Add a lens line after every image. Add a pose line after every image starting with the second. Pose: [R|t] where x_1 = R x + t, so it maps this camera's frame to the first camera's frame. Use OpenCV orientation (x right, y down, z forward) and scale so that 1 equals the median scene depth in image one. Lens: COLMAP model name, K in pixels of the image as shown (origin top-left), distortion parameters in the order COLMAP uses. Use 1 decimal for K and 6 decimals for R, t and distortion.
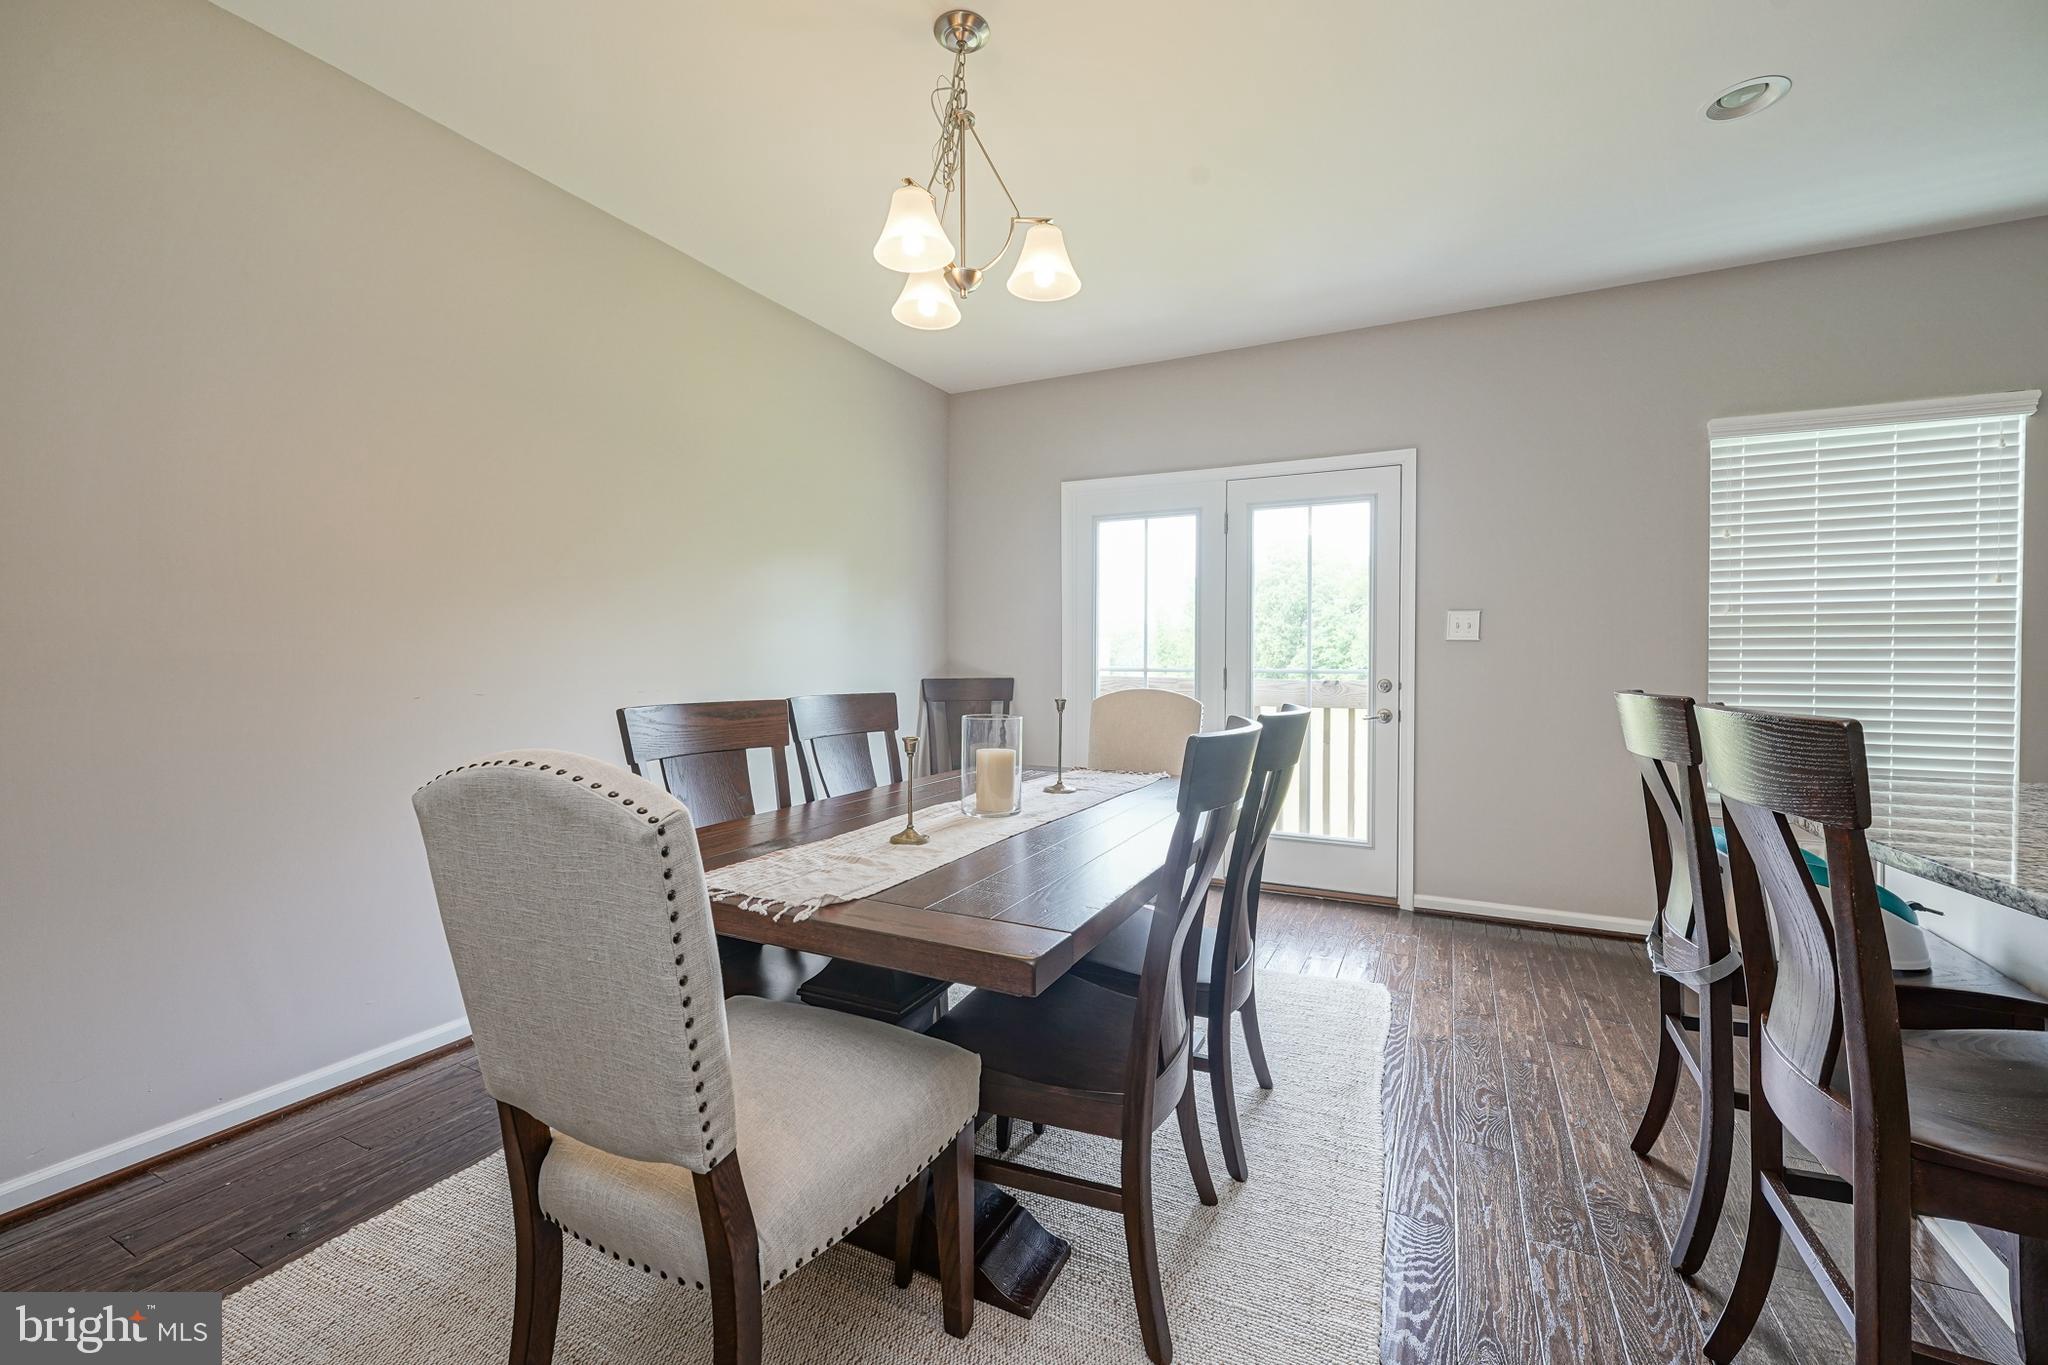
lens RADIAL K [[833.7, 0, 1027.7], [0, 833.7, 676.1], [0, 0, 1]] dist [-0.001956, -0.000070]
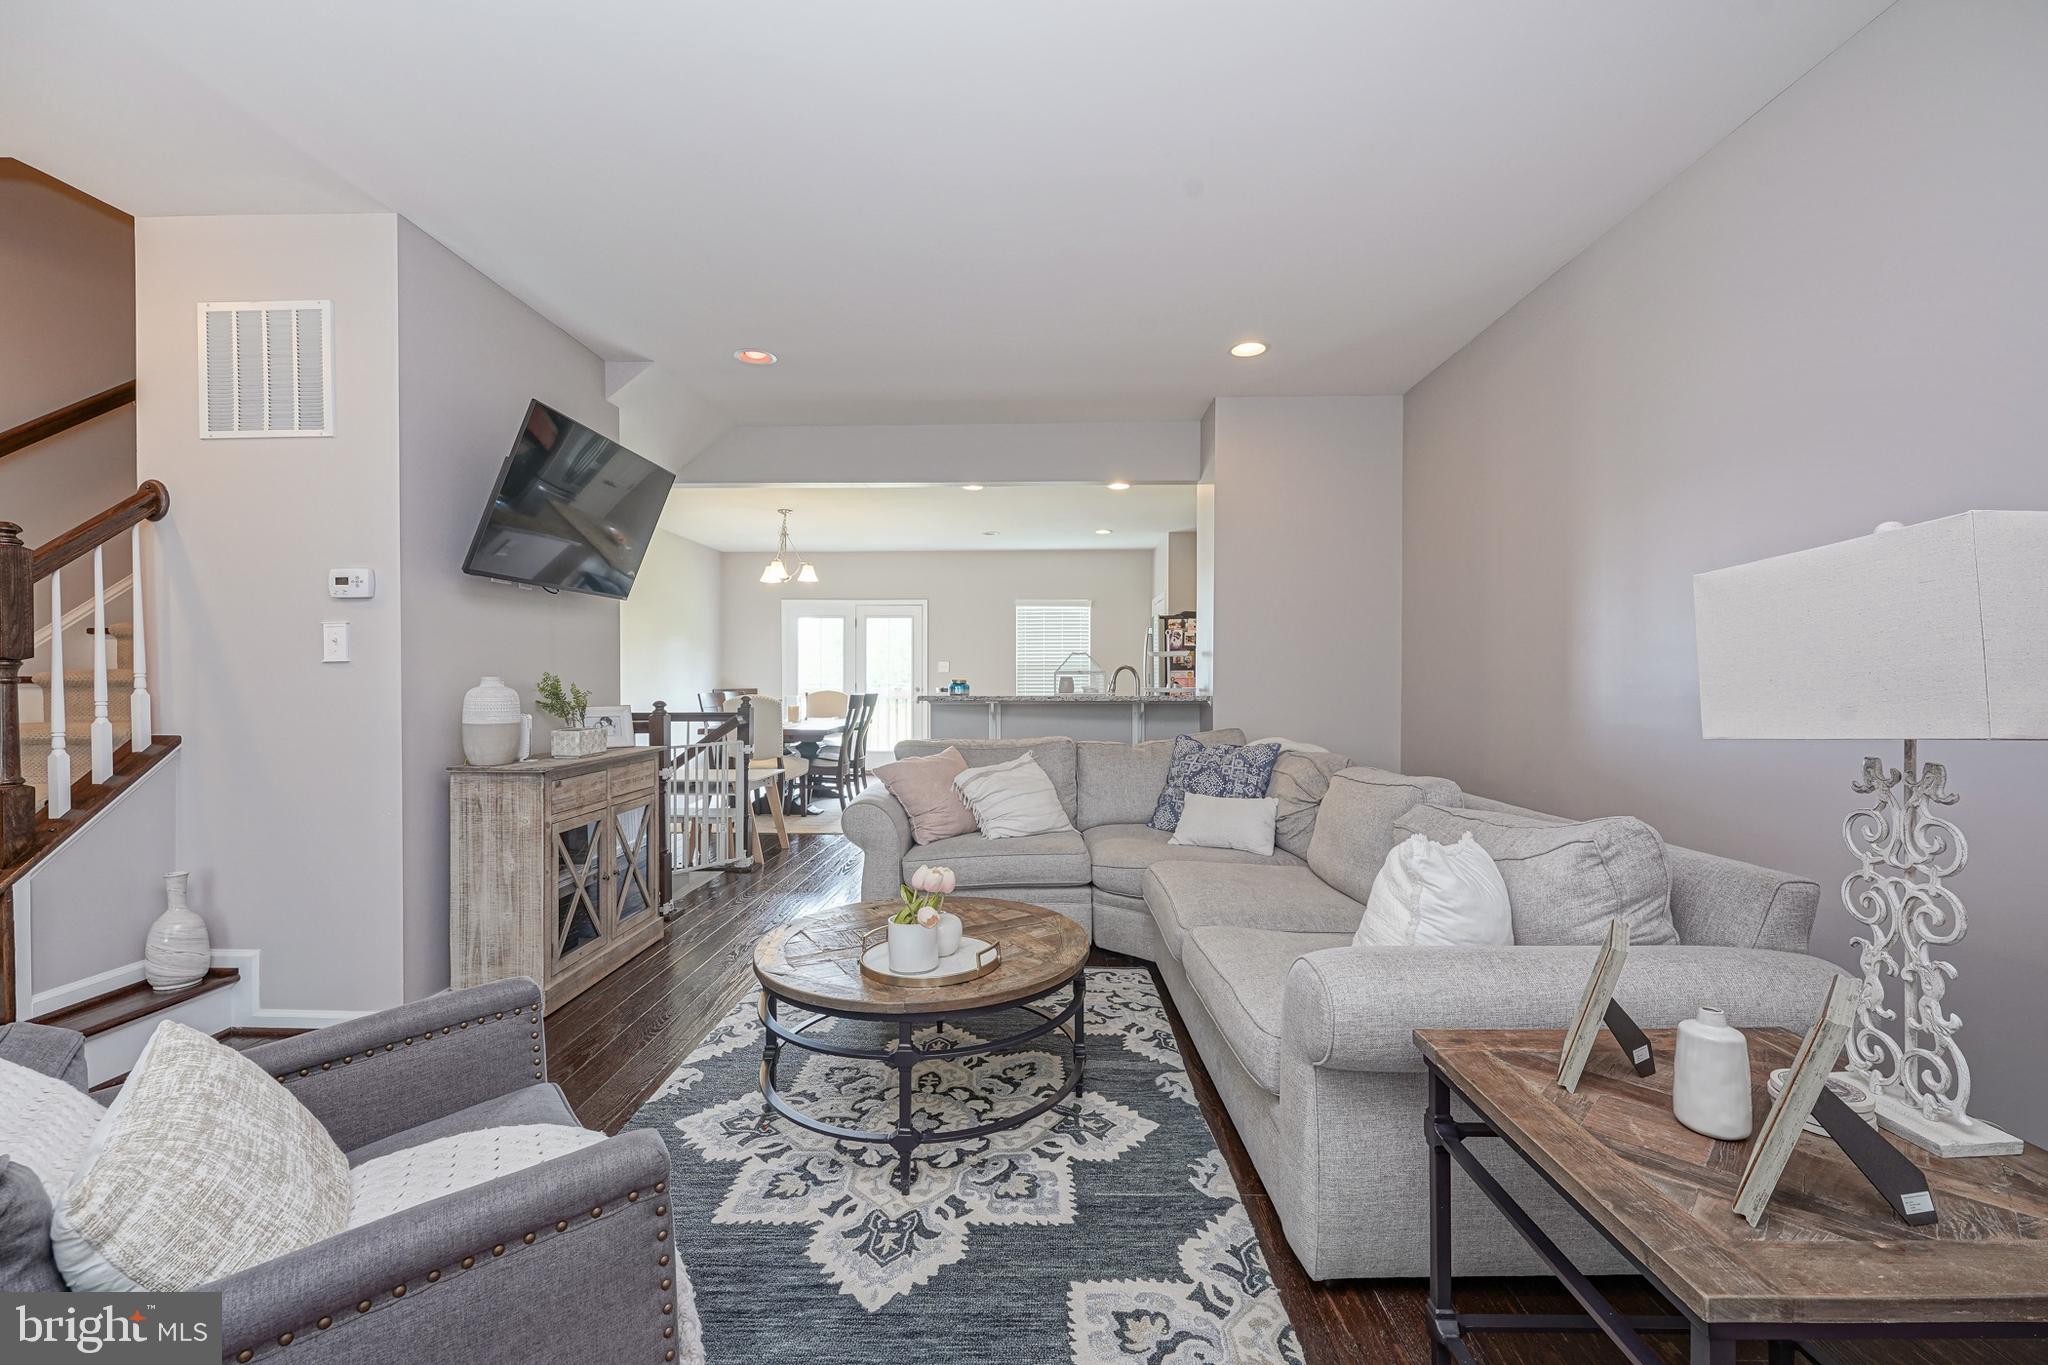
lens RADIAL K [[833.7, 0, 1027.7], [0, 833.7, 676.1], [0, 0, 1]] dist [-0.001956, -0.000070]
pose [[0.904952, -0.001055, 0.425513, -0.622106], [0.008803, 0.999829, -0.016244, 0.025374], [-0.425423, 0.018446, 0.904807, -2.549038]]
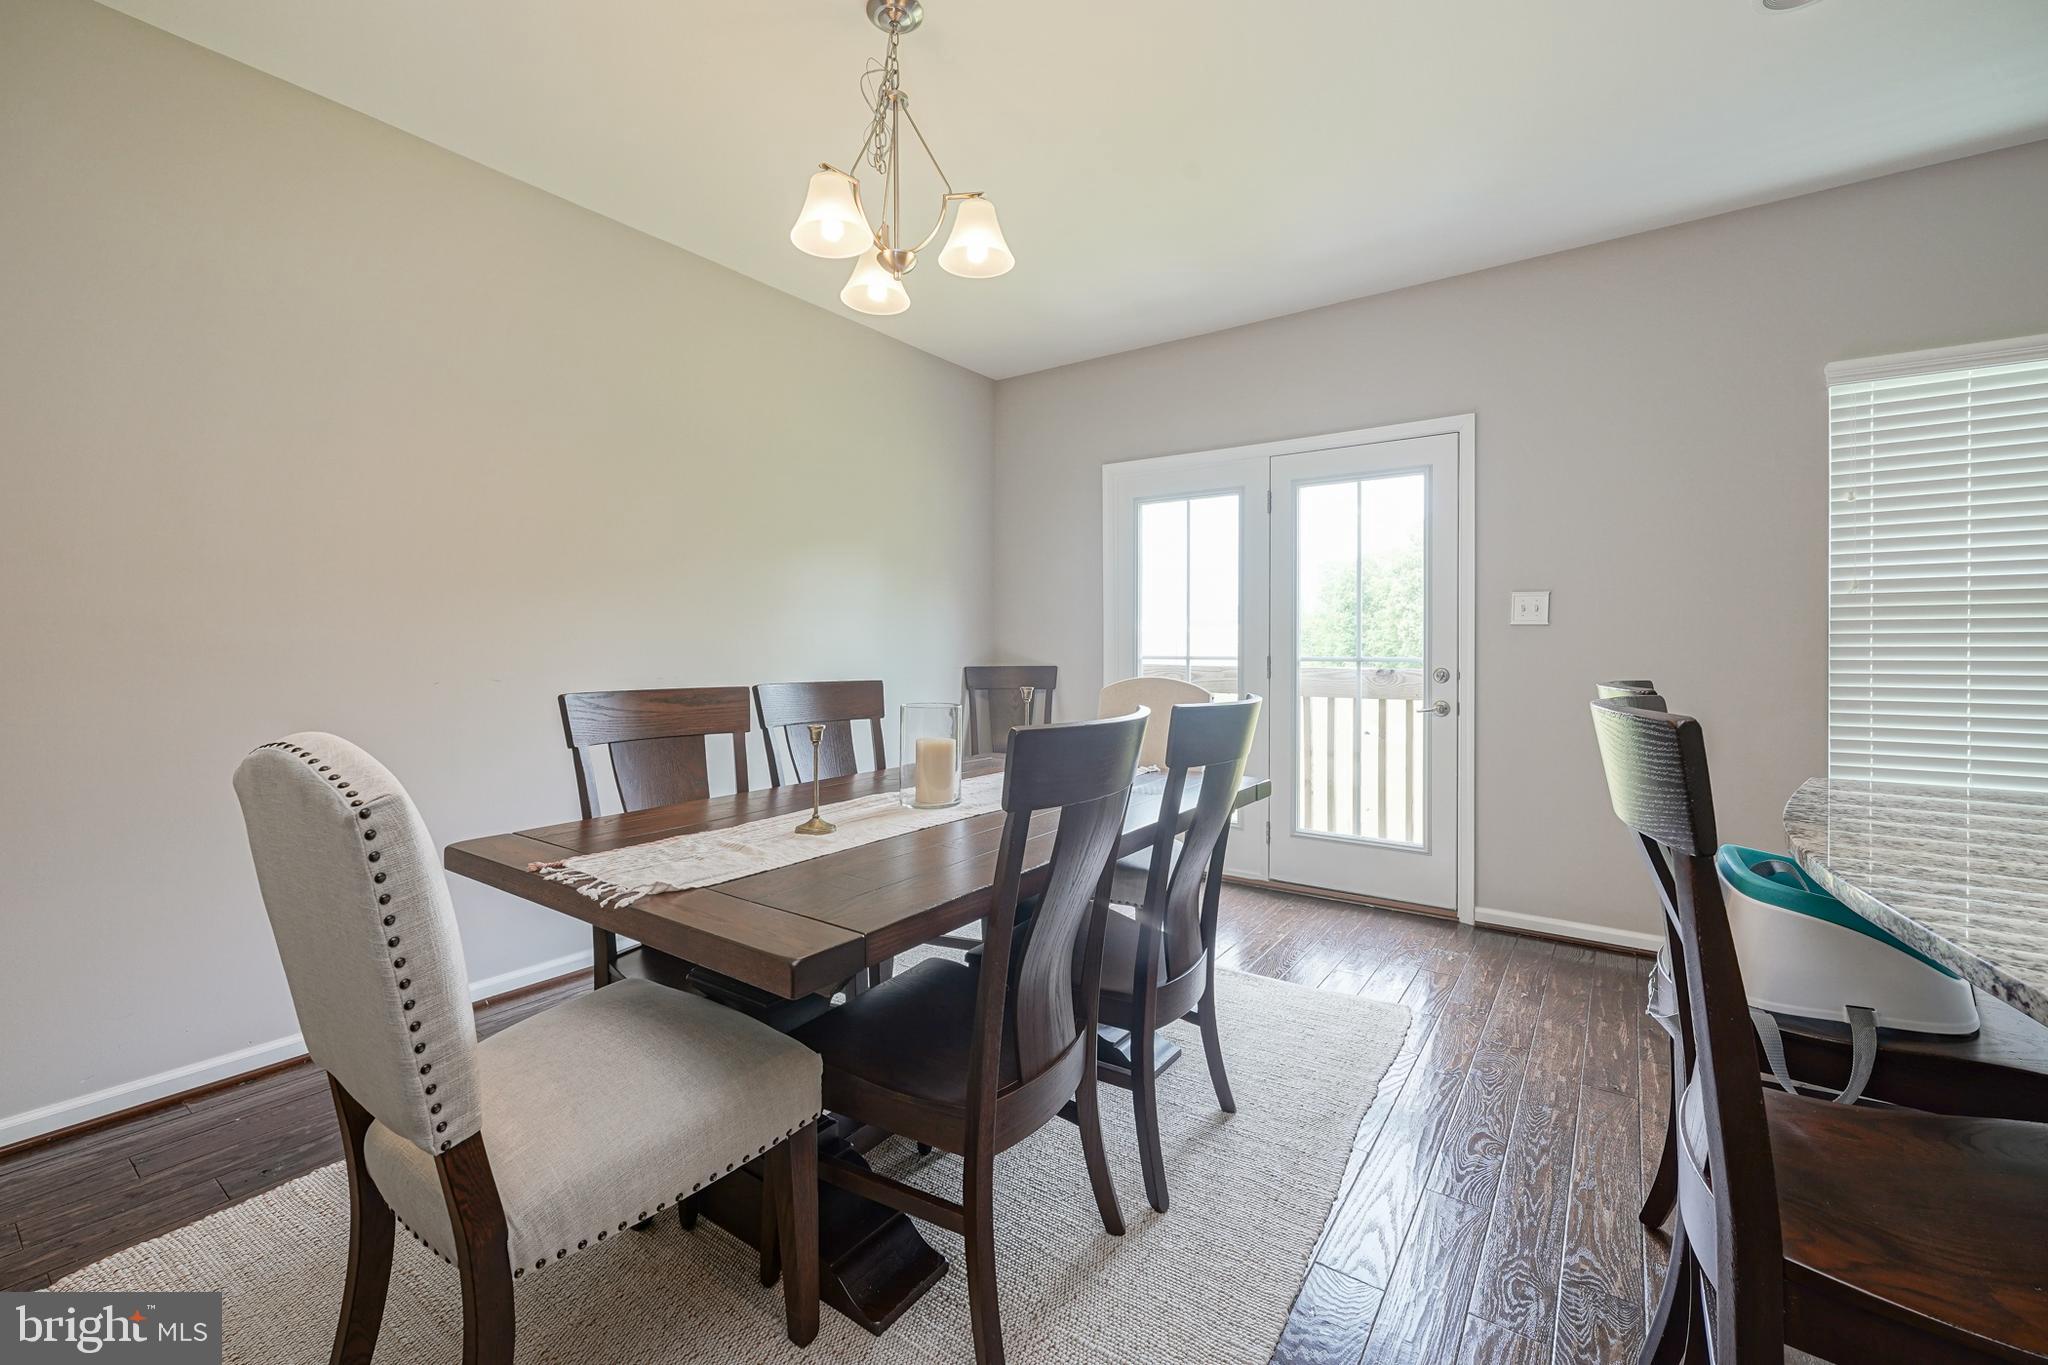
lens RADIAL K [[838.0, 0, 1025.3], [0, 838.0, 656.4], [0, 0, 1]] dist [-0.001523, -0.000160]
pose [[0.987774, -0.000042, -0.155894, 0.209274], [-0.001432, 0.999955, -0.009344, 0.000474], [0.155887, 0.009453, 0.987730, 0.045575]]
